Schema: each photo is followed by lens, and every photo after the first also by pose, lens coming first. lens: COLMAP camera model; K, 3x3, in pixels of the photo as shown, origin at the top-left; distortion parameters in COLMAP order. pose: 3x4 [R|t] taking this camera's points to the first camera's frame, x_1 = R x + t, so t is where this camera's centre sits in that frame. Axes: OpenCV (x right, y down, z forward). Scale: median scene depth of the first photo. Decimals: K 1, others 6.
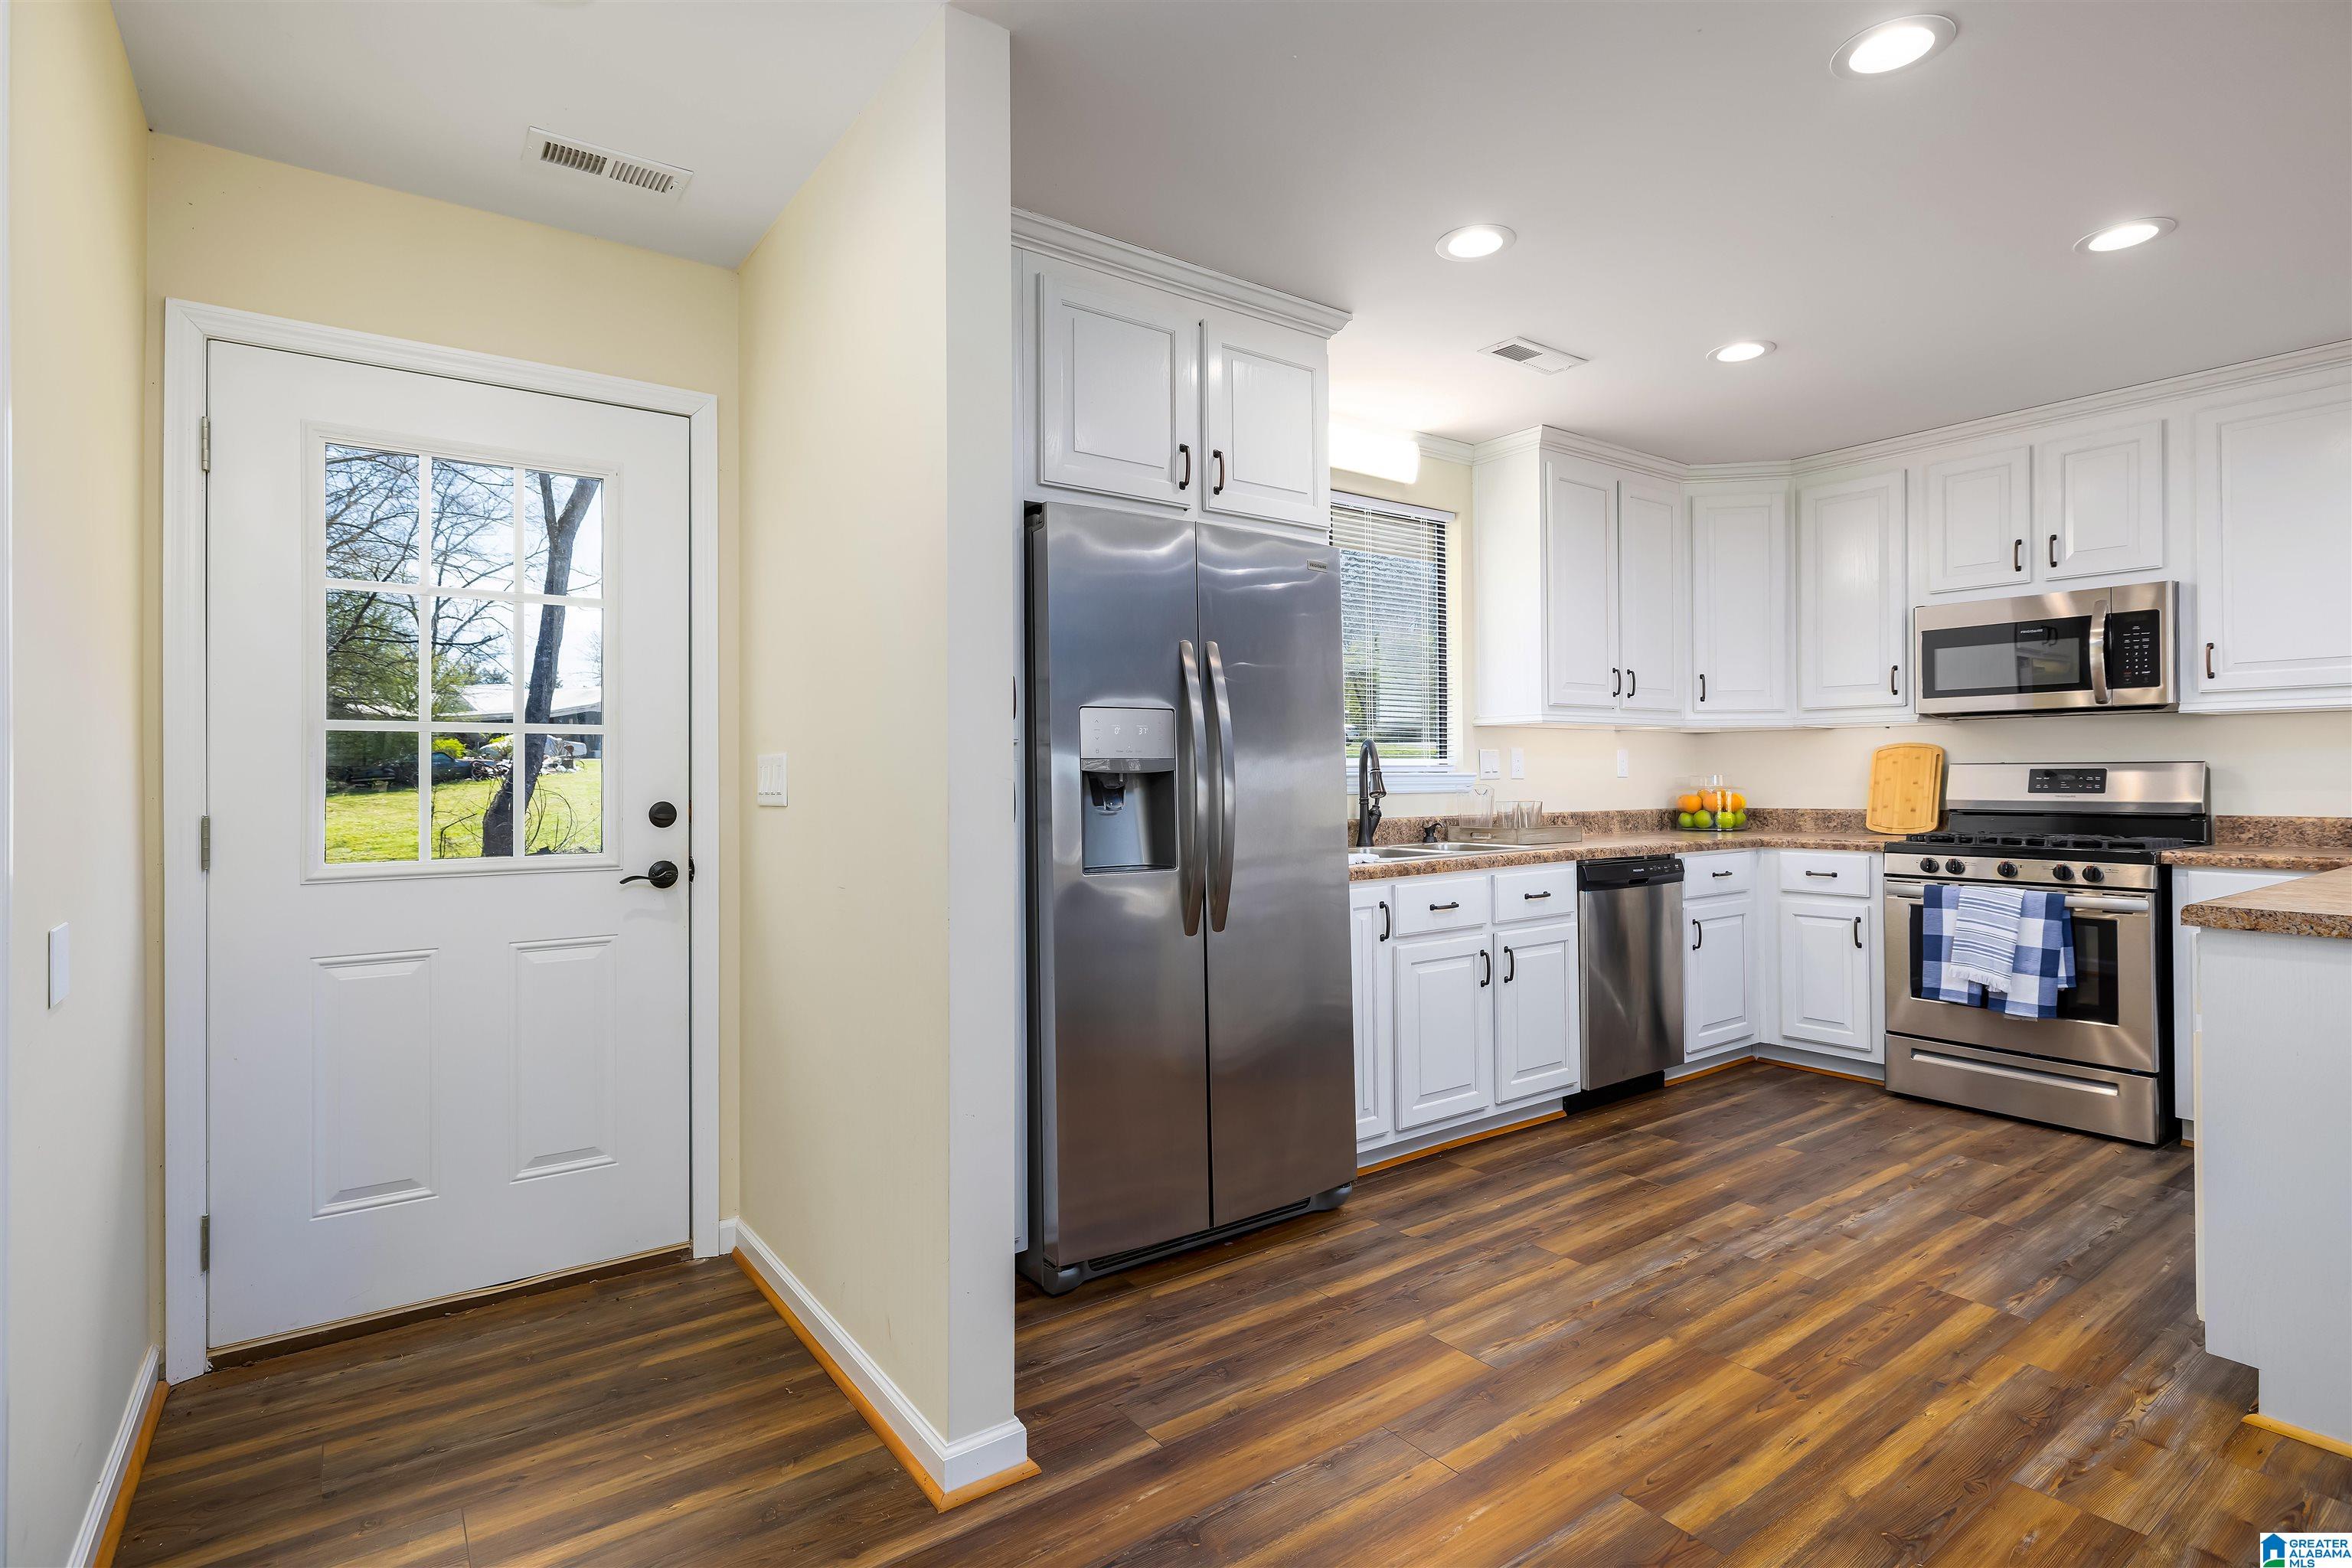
lens RADIAL K [[975.8, 0, 1176.0], [0, 975.8, 784.0], [0, 0, 1]] dist [0.000313, -0.000012]
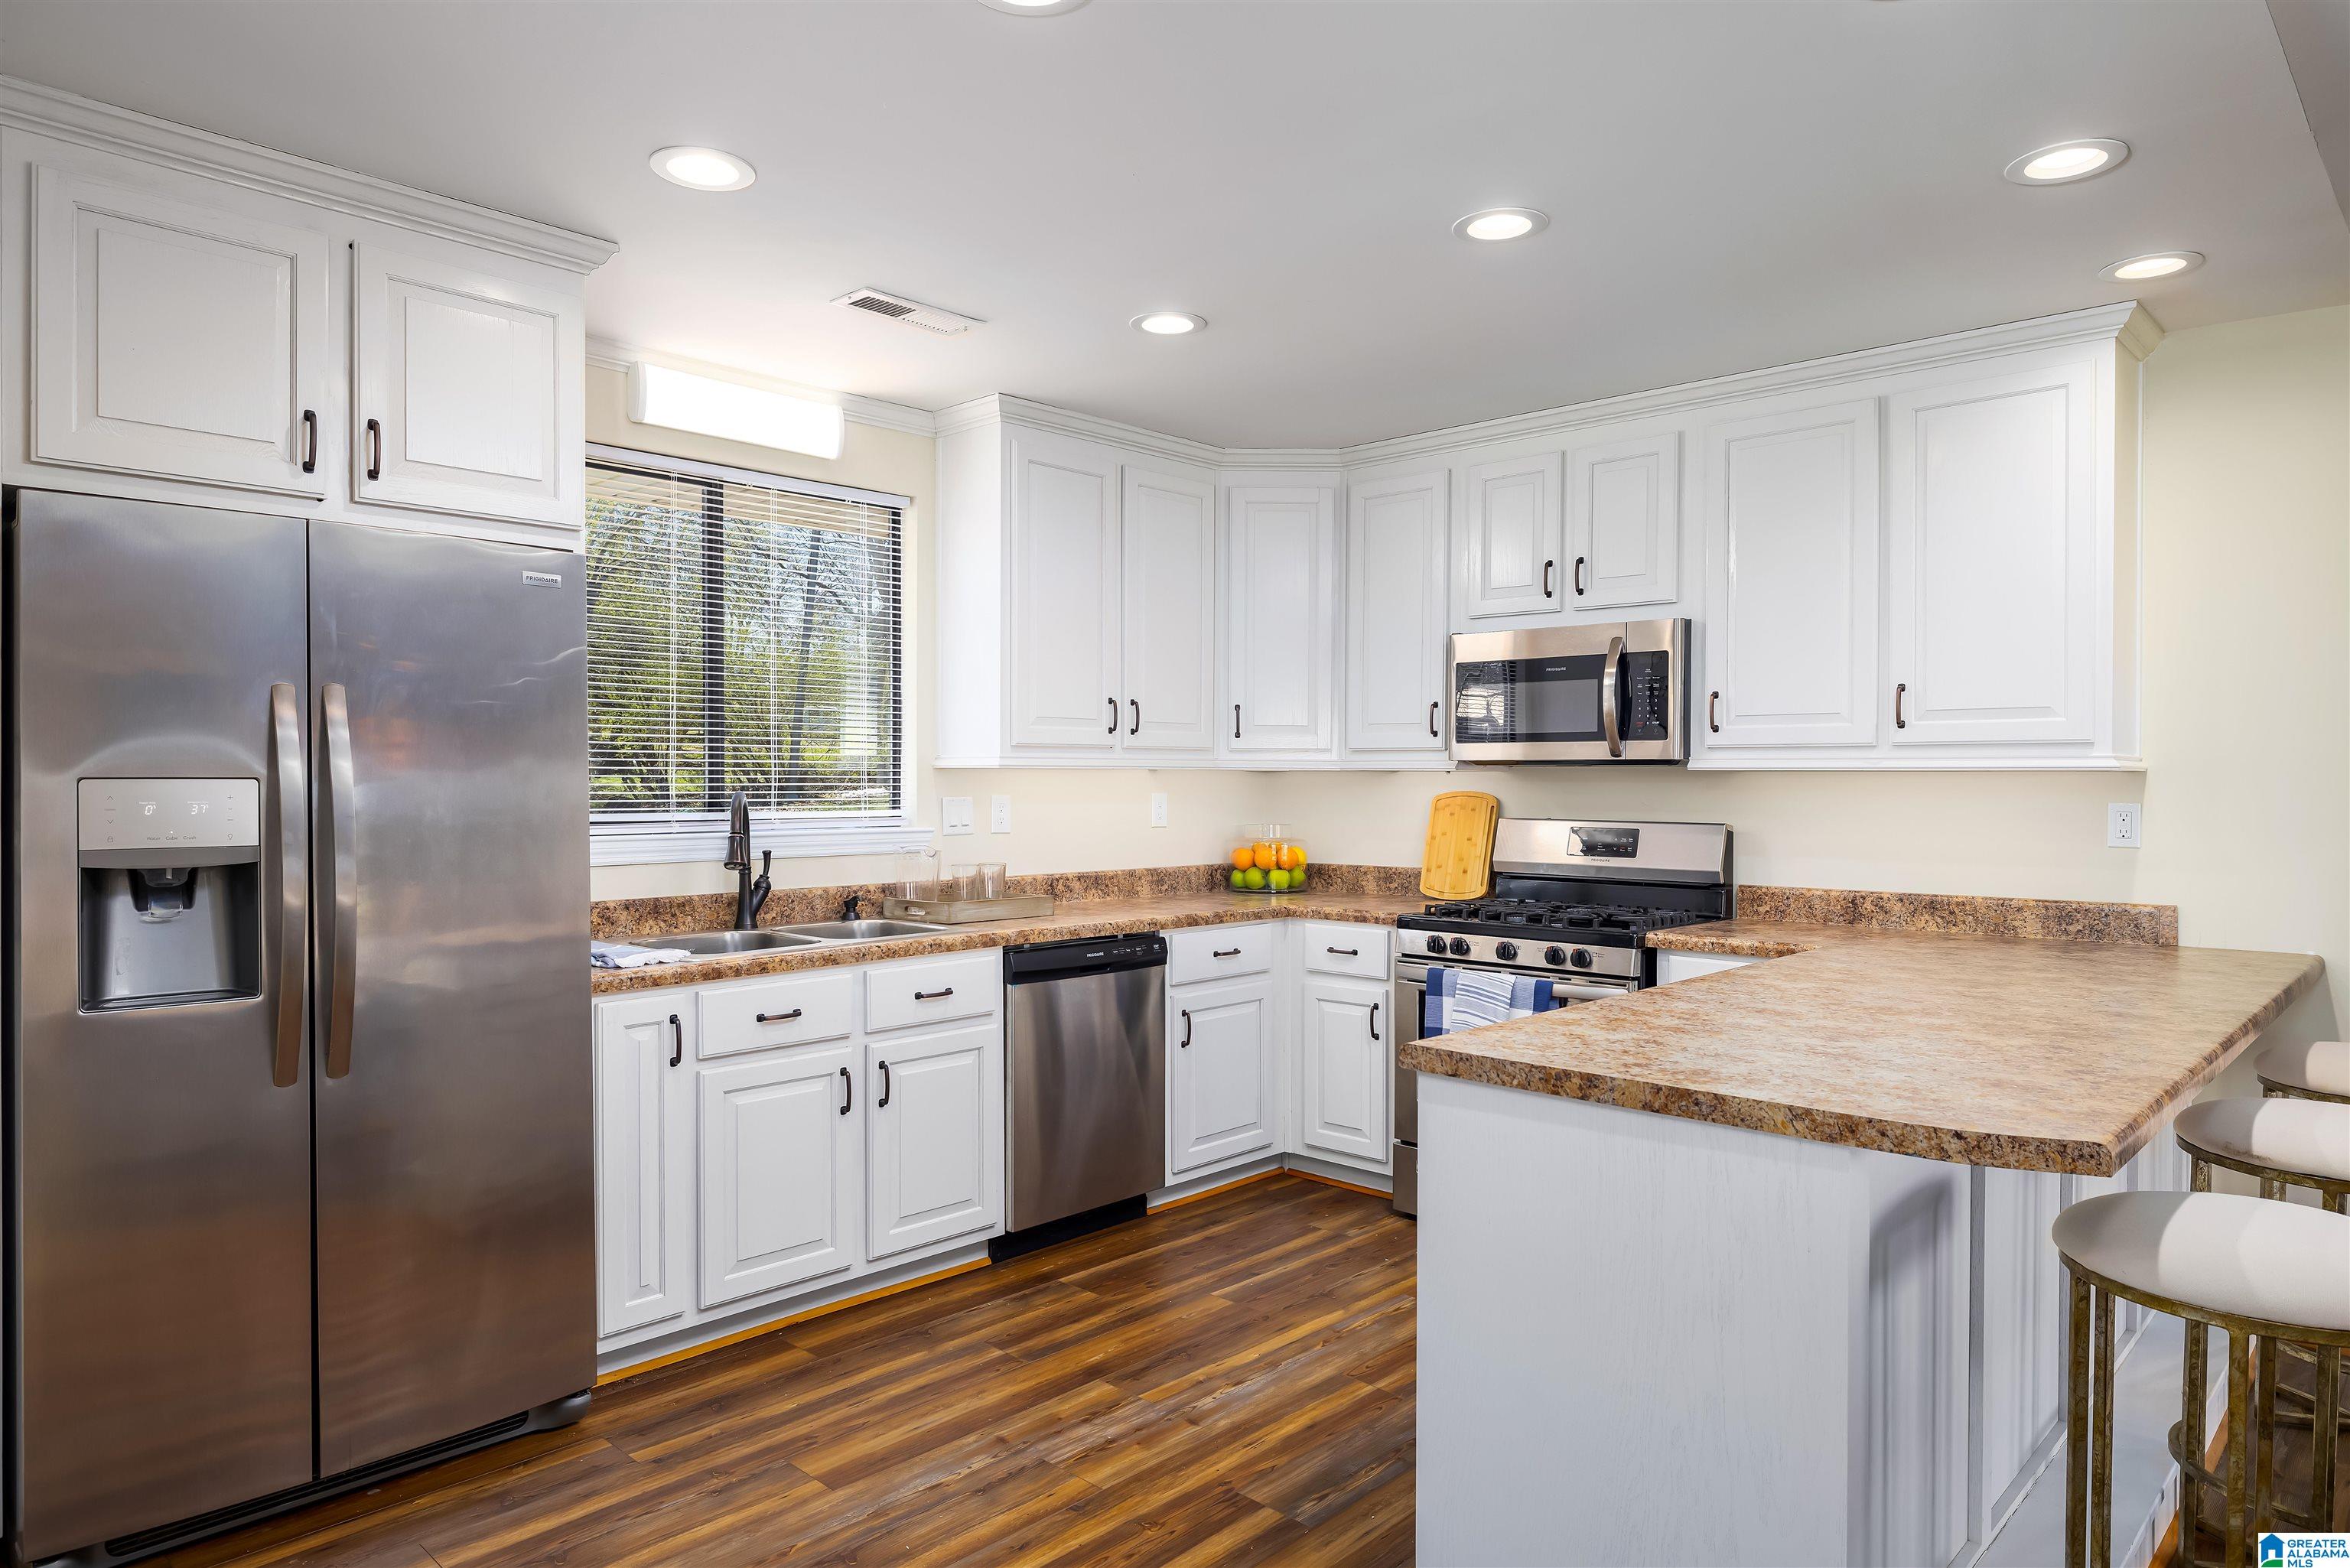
lens RADIAL K [[1212.1, 0, 1136.5], [0, 1212.1, 798.1], [0, 0, 1]] dist [0.003449, 0.000426]
pose [[0.988621, 0.005447, 0.150331, 0.372077], [-0.007401, 0.999895, 0.012440, -0.056717], [-0.150247, -0.013411, 0.988557, 0.002398]]
